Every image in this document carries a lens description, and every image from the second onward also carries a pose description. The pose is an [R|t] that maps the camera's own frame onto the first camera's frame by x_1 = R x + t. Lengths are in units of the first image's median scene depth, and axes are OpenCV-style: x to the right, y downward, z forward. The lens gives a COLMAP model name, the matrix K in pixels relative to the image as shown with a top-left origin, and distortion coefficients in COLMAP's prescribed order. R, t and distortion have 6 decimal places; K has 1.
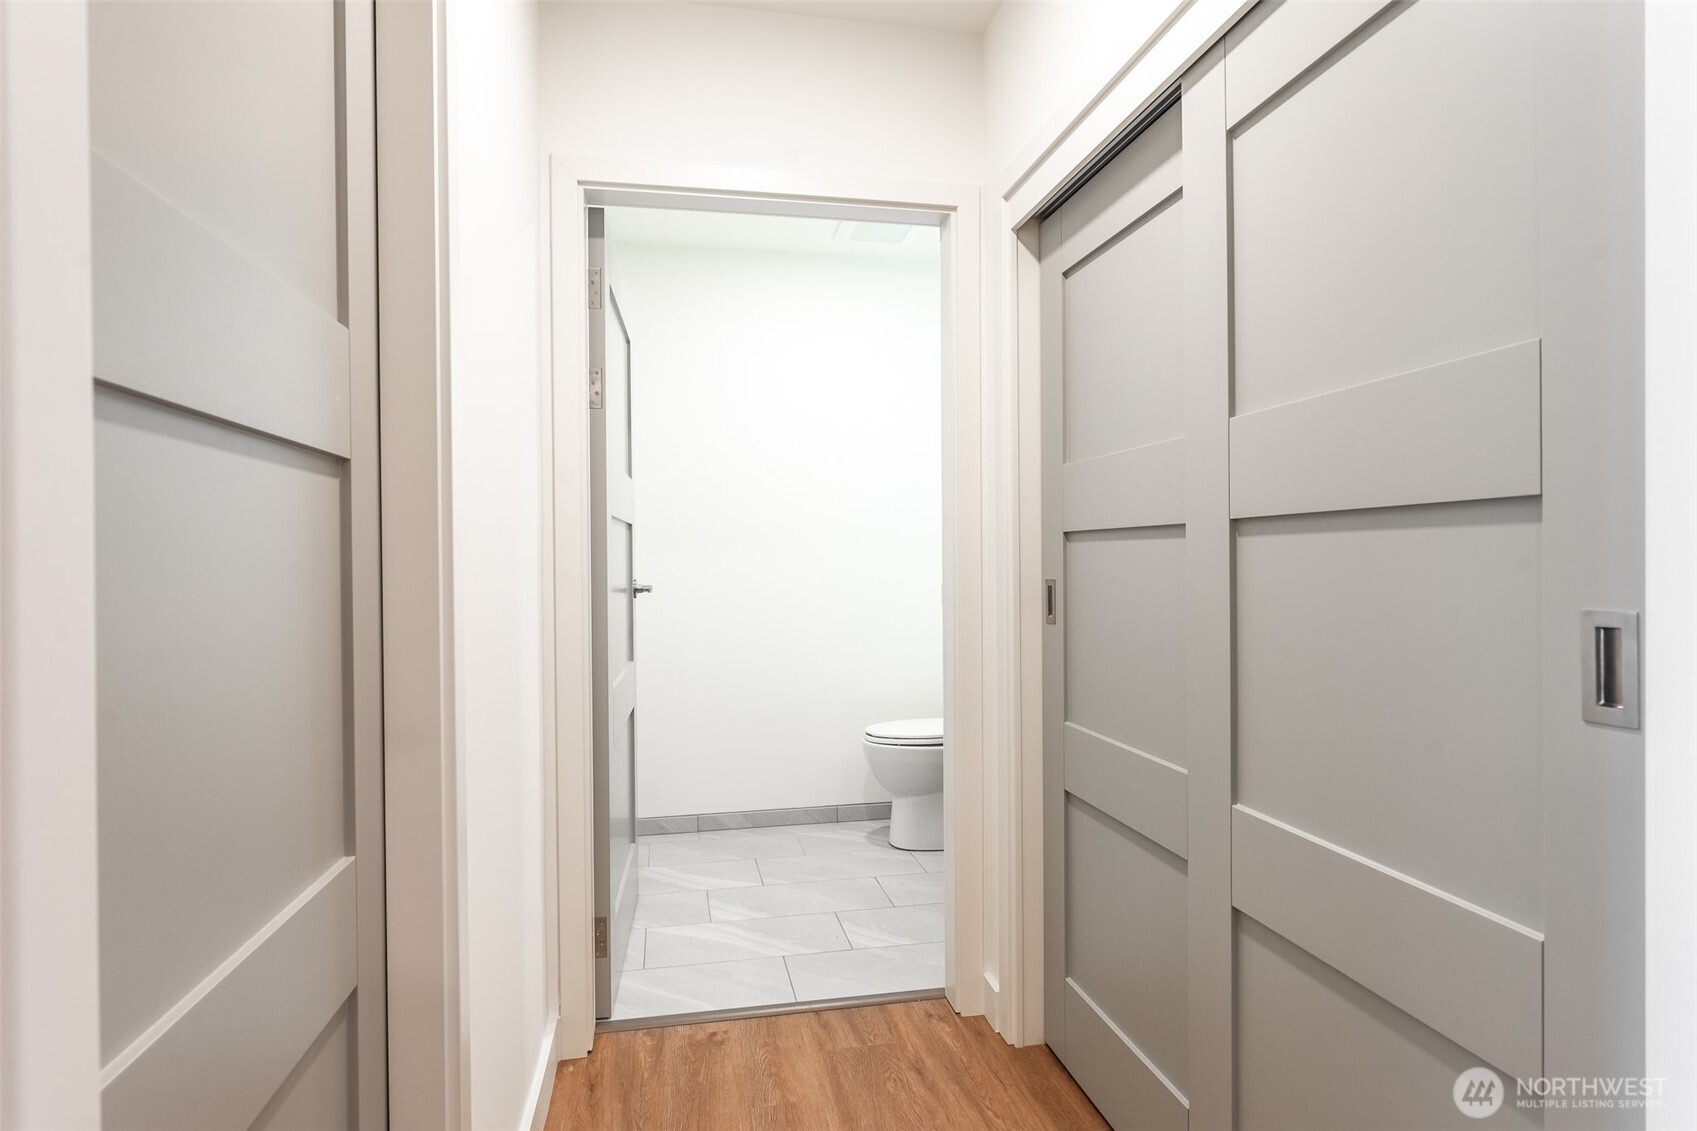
lens RADIAL K [[938.2, 0, 864.8], [0, 938.2, 556.9], [0, 0, 1]] dist [-0.012146, -0.000105]
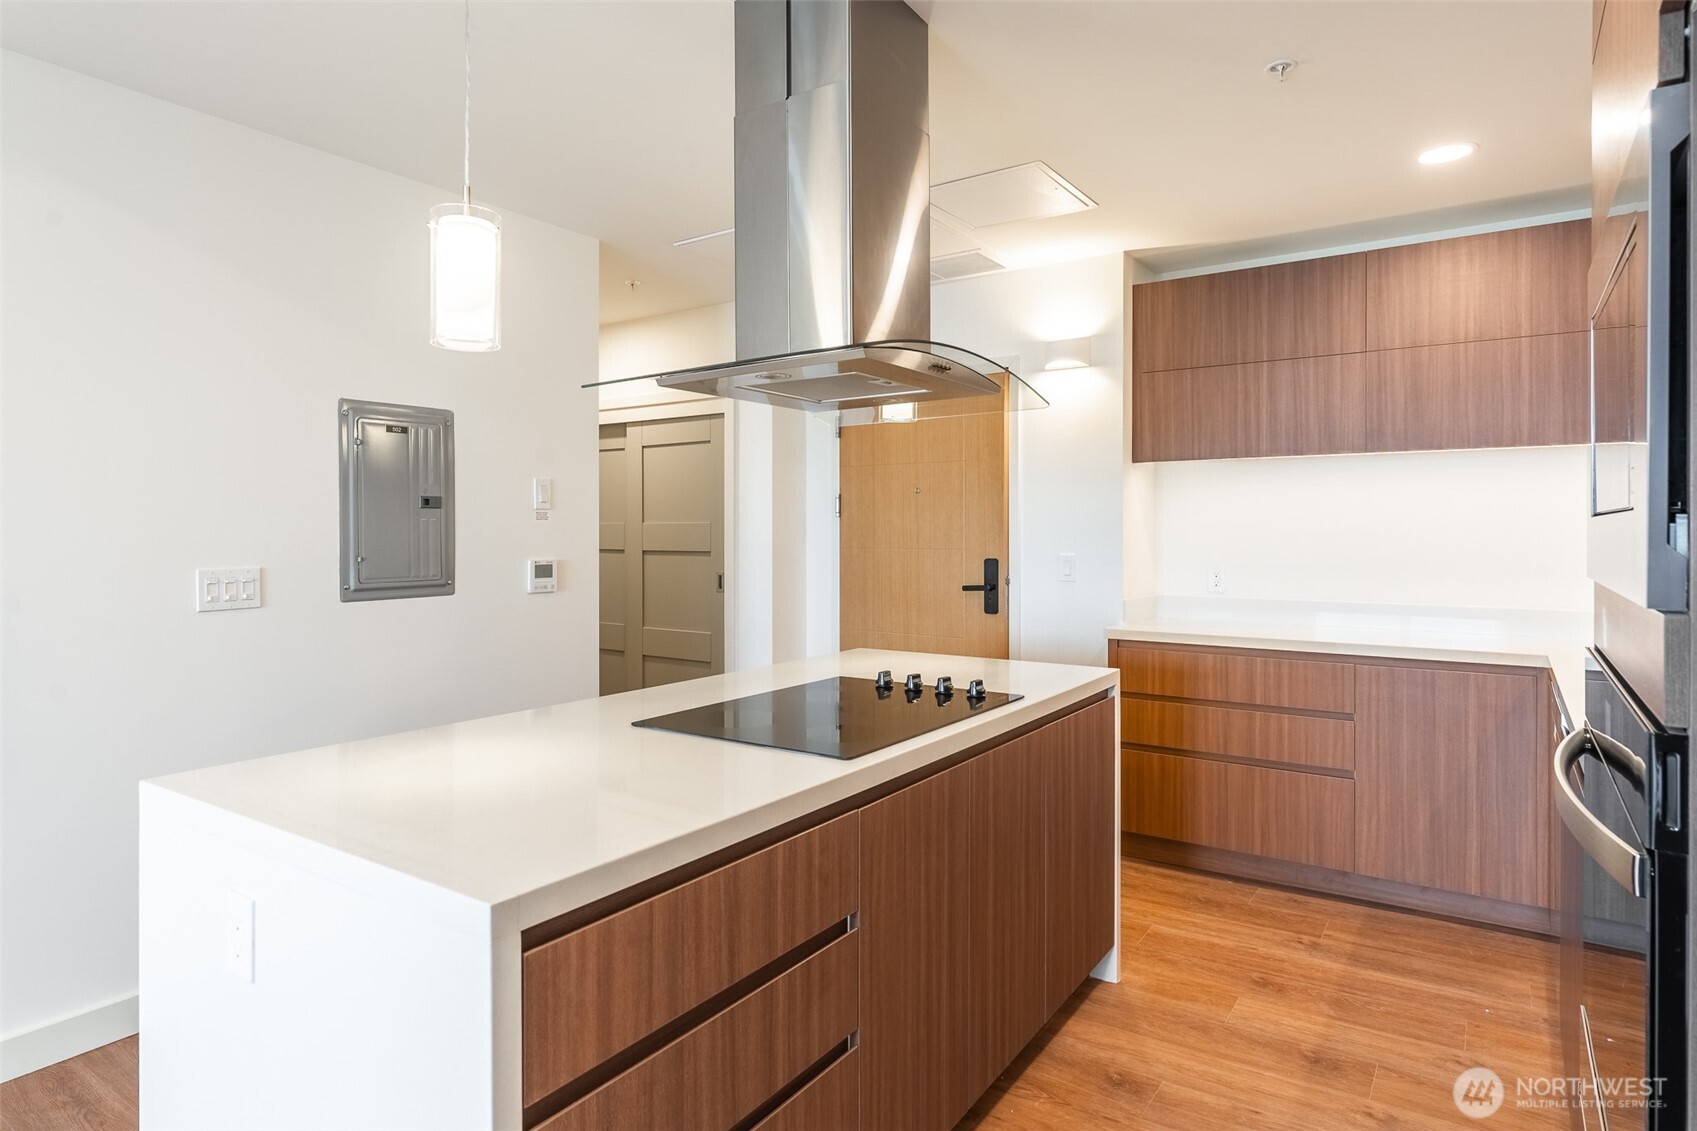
lens RADIAL K [[934.4, 0, 875.9], [0, 934.4, 533.7], [0, 0, 1]] dist [-0.007443, 0.001395]
pose [[0.718016, 0.010283, 0.695951, -0.939326], [-0.008898, 0.999945, -0.005595, -0.060533], [-0.695970, -0.002175, 0.718068, -1.410633]]
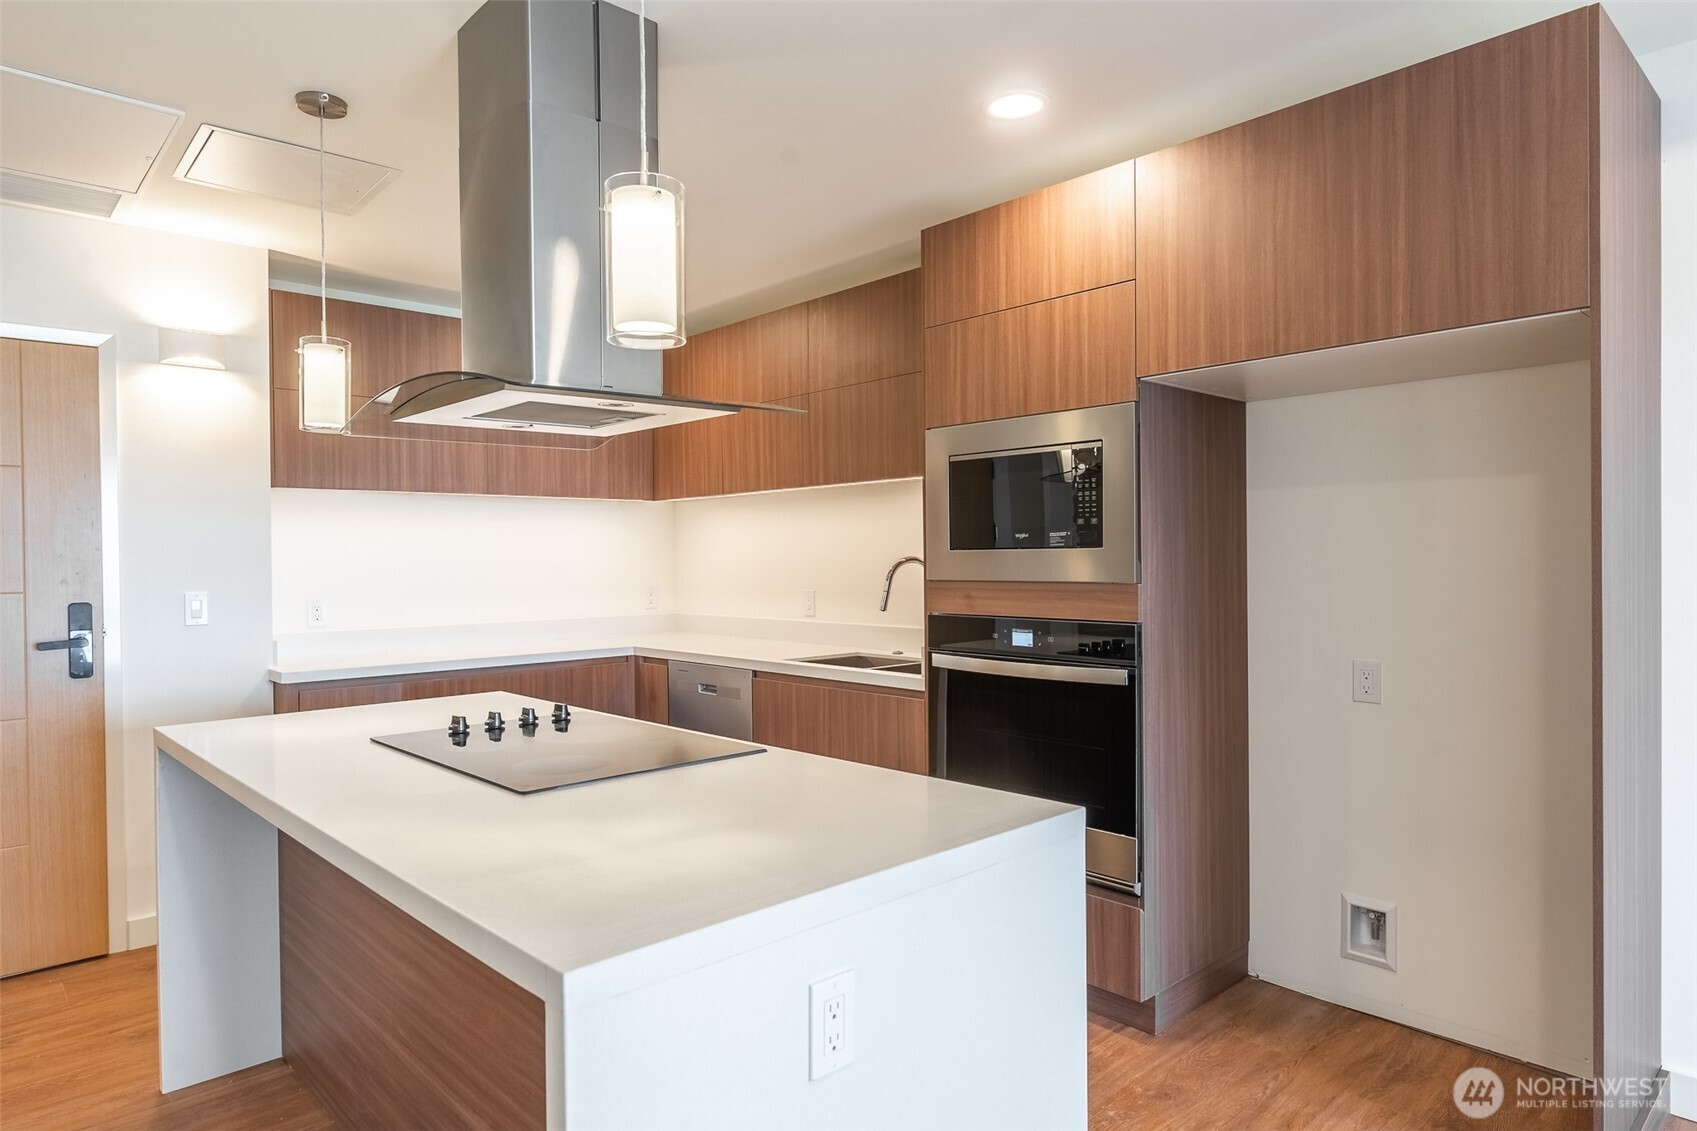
lens RADIAL K [[992.1, 0, 828.3], [0, 992.1, 577.6], [0, 0, 1]] dist [-0.010649, 0.005002]
pose [[-0.500330, -0.001586, 0.865834, -1.282882], [0.013859, 0.999856, 0.009839, -0.059252], [-0.865724, 0.016922, -0.500235, -0.475310]]
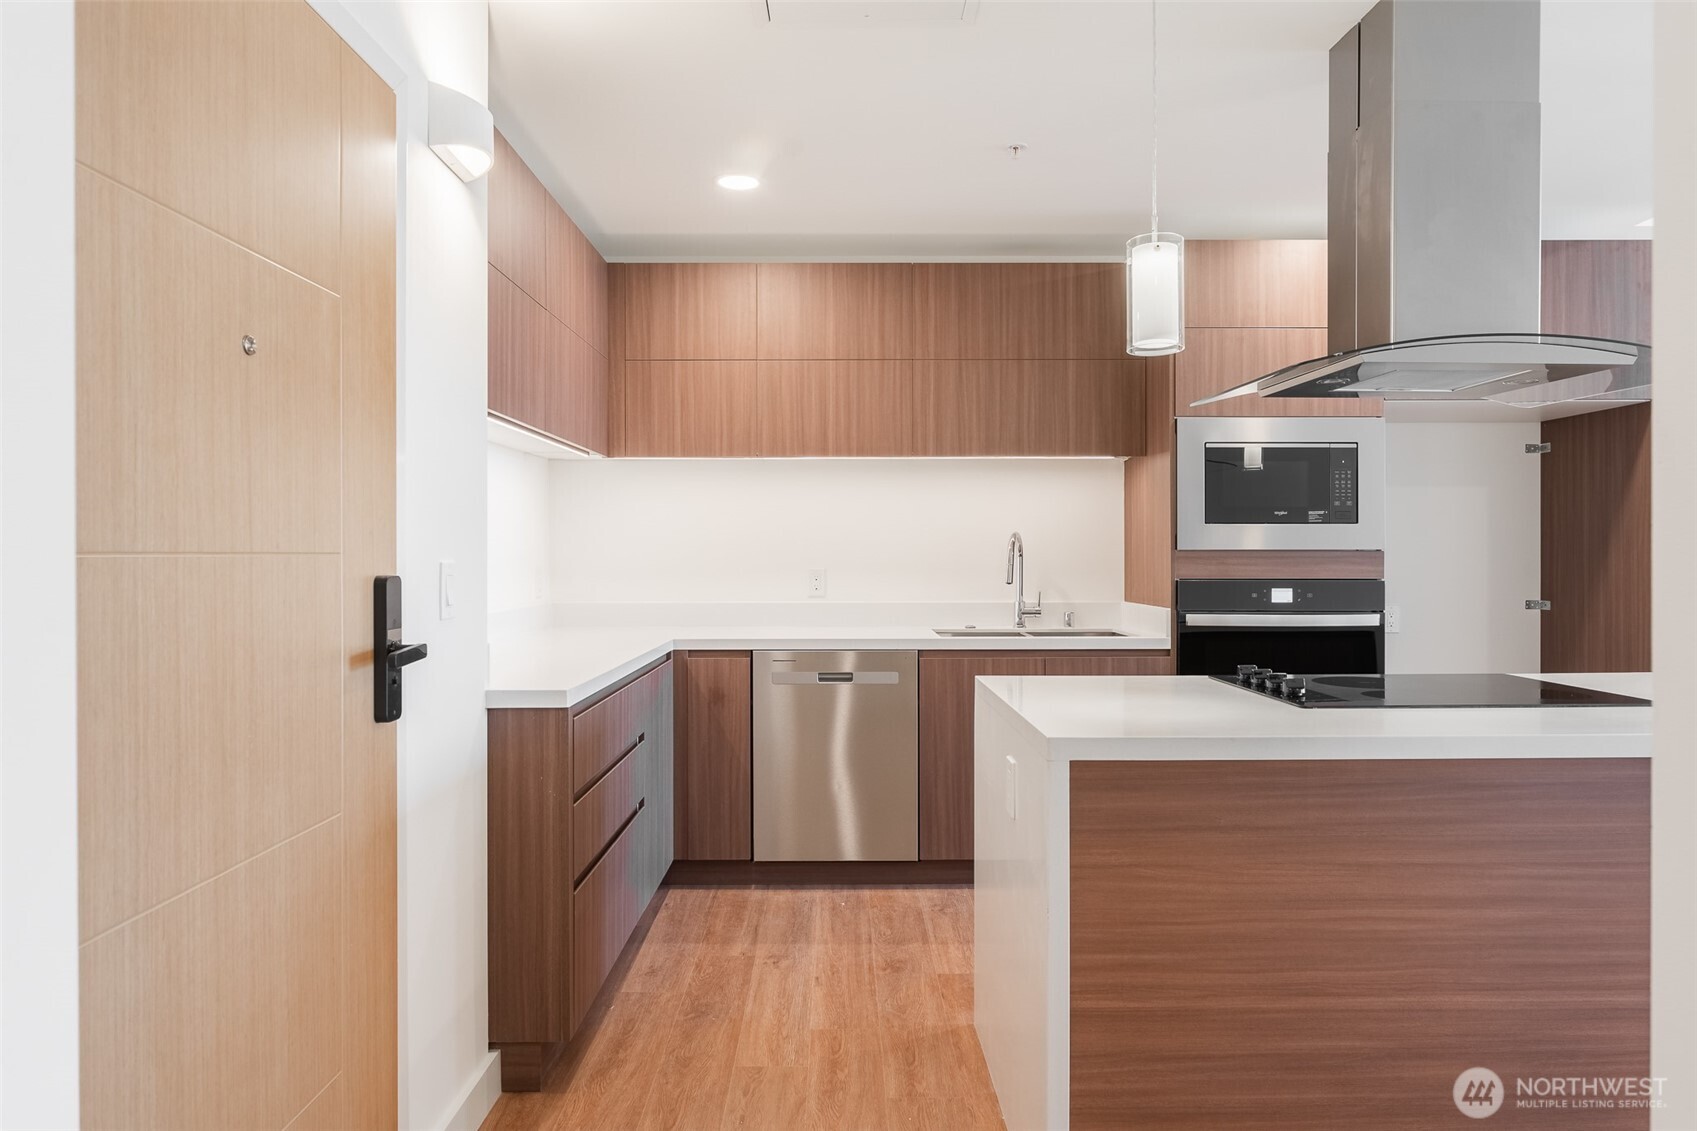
lens RADIAL K [[1063.0, 0, 843.1], [0, 1063.0, 559.9], [0, 0, 1]] dist [0.008423, -0.000604]
pose [[-0.978504, 0.009580, 0.206006, 0.019336], [0.010193, 0.999946, 0.001915, -0.033102], [-0.205976, 0.003973, -0.978549, 0.461692]]
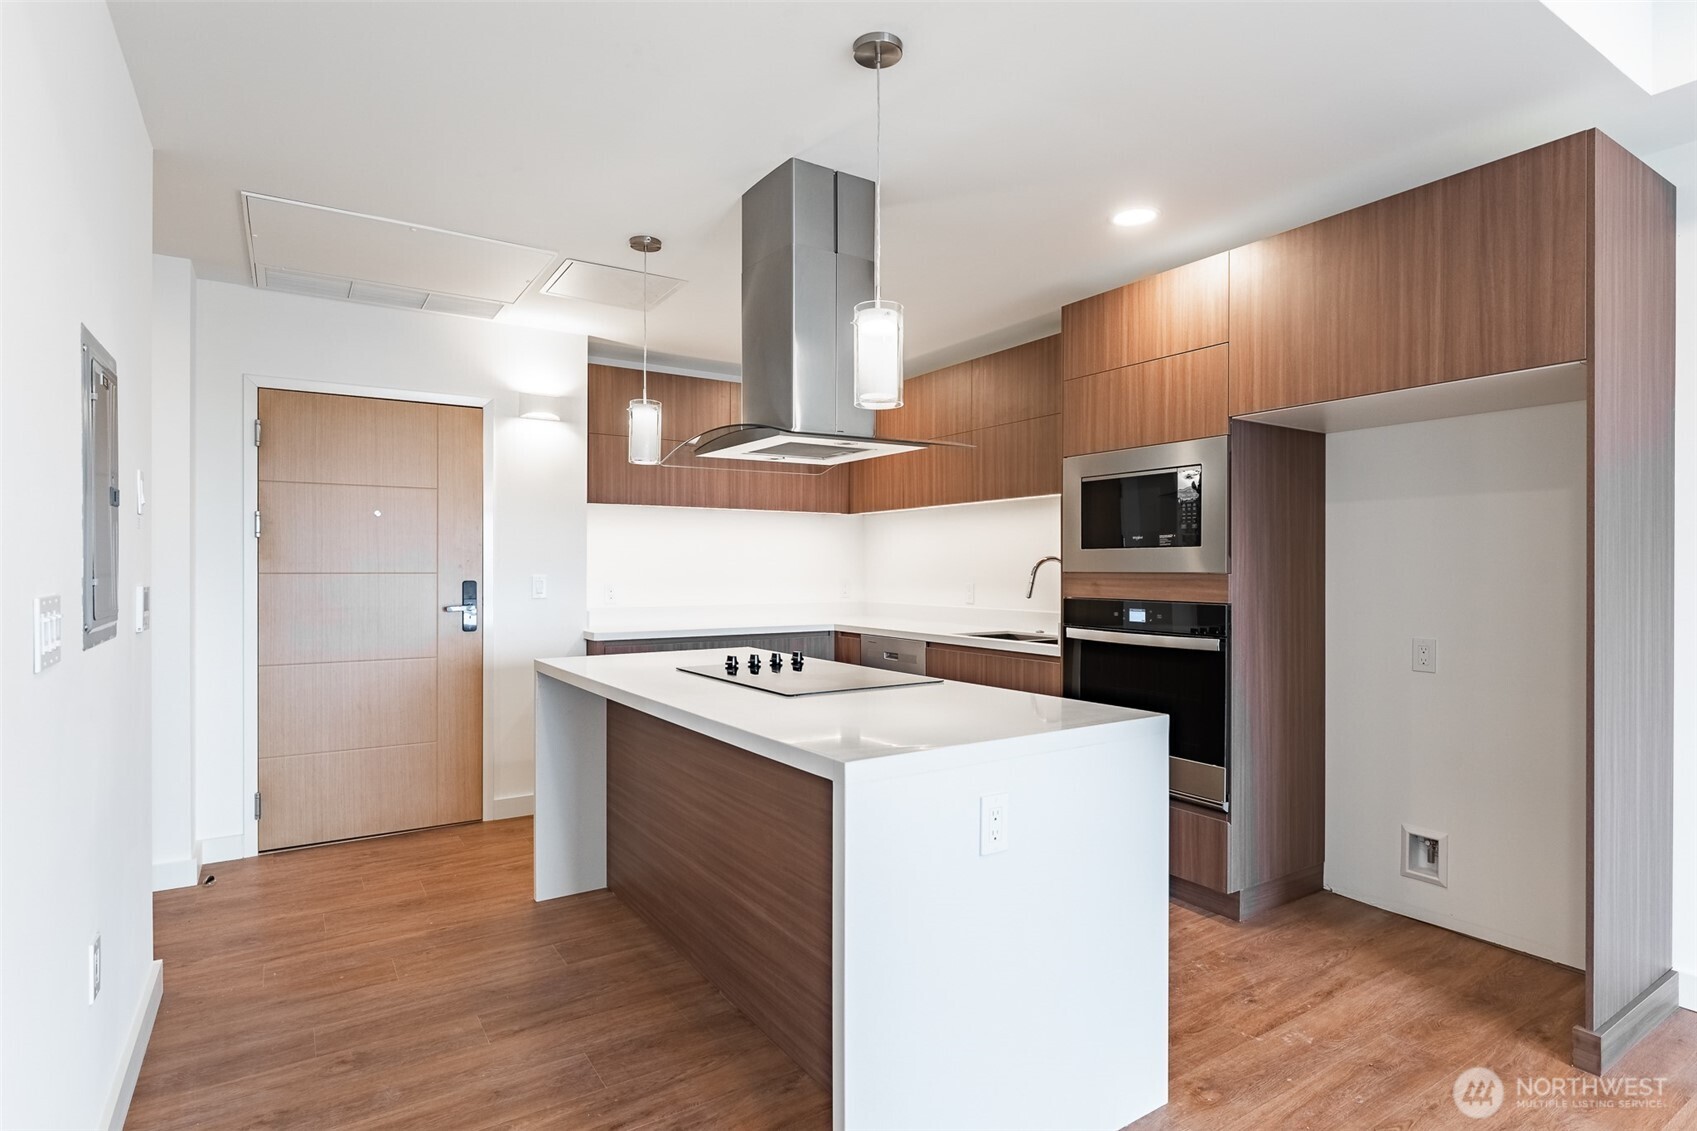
lens RADIAL K [[854.2, 0, 831.2], [0, 854.2, 573.6], [0, 0, 1]] dist [-0.001399, 0.002596]
pose [[-0.345013, 0.004296, 0.938588, -1.476975], [0.000256, 0.999990, -0.004483, -0.030515], [-0.938598, -0.001306, -0.345010, -0.347383]]
